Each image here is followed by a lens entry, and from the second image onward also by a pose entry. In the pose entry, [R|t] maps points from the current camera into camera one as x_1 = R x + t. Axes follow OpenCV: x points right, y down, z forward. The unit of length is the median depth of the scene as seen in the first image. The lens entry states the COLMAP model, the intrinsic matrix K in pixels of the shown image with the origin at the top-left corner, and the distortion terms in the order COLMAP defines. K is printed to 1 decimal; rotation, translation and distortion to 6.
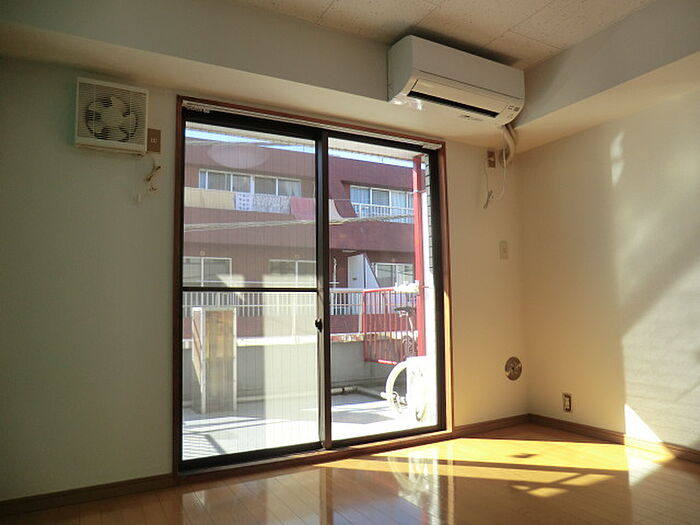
lens RADIAL K [[499.9, 0, 348.6], [0, 499.9, 260.1], [0, 0, 1]] dist [-0.072431, 0.034708]
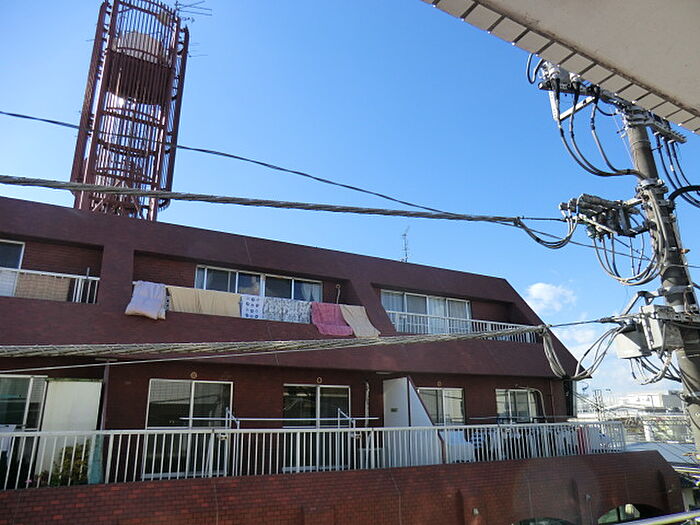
lens RADIAL K [[499.9, 0, 353.0], [0, 499.9, 262.3], [0, 0, 1]] dist [-0.072431, 0.034708]
pose [[0.999846, 0.008273, 0.015493, -0.062218], [-0.004762, 0.976763, -0.214269, -0.019345], [-0.016905, 0.214162, 0.976652, 0.214223]]
